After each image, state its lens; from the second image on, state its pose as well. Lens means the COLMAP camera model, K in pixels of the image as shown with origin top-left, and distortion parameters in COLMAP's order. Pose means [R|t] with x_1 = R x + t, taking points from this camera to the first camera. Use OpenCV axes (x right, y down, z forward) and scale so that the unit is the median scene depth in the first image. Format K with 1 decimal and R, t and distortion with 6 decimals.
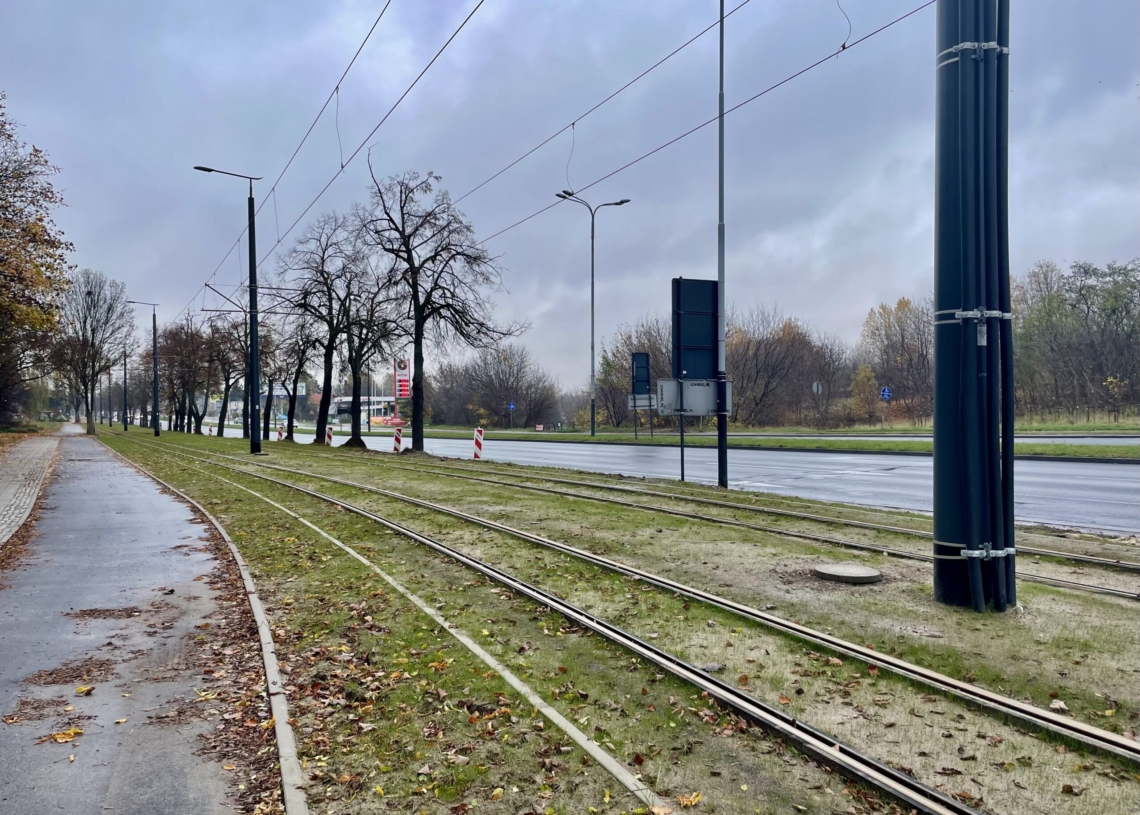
lens RADIAL K [[851.9, 0, 570.0], [0, 851.9, 407.5], [0, 0, 1]] dist [0.004317, -0.068799]
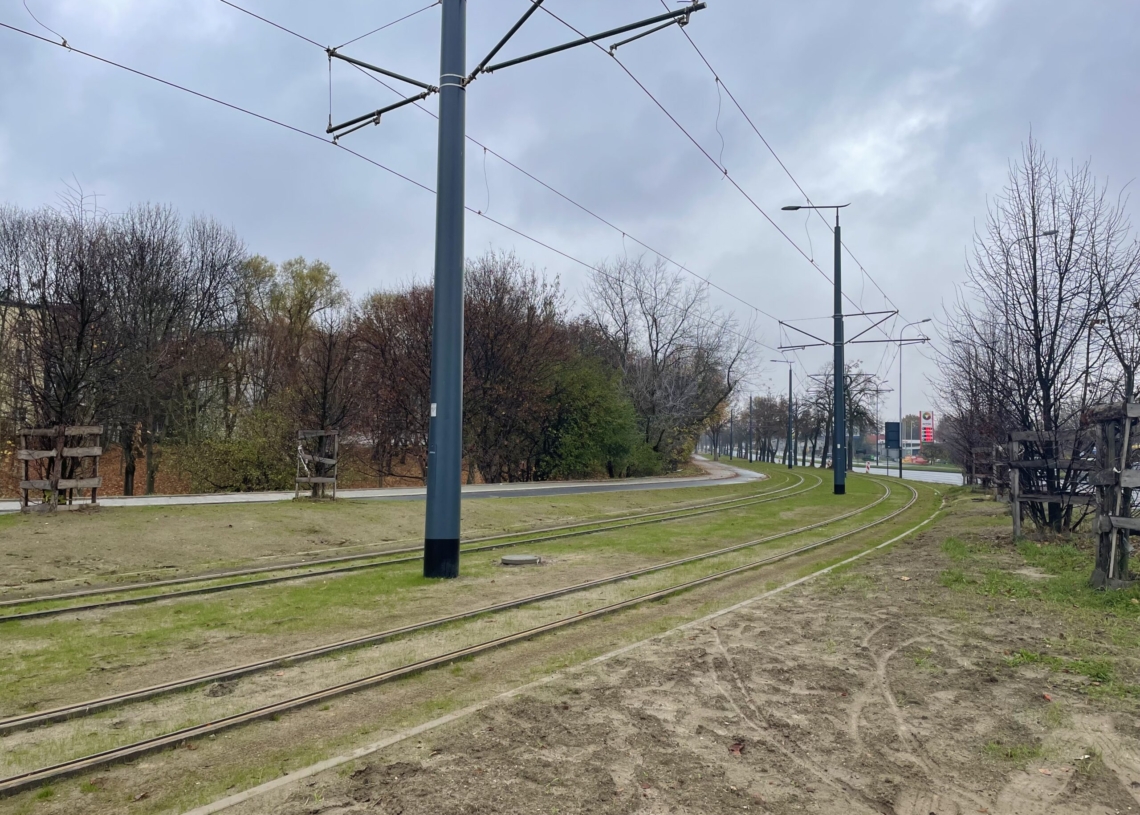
lens RADIAL K [[892.0, 0, 570.0], [0, 892.0, 407.5], [0, 0, 1]] dist [0.085594, -0.152784]
pose [[0.800984, -0.001749, -0.598683, 1.950170], [-0.021970, 0.999236, -0.032314, -0.077273], [0.598283, 0.039036, 0.800334, -4.276553]]
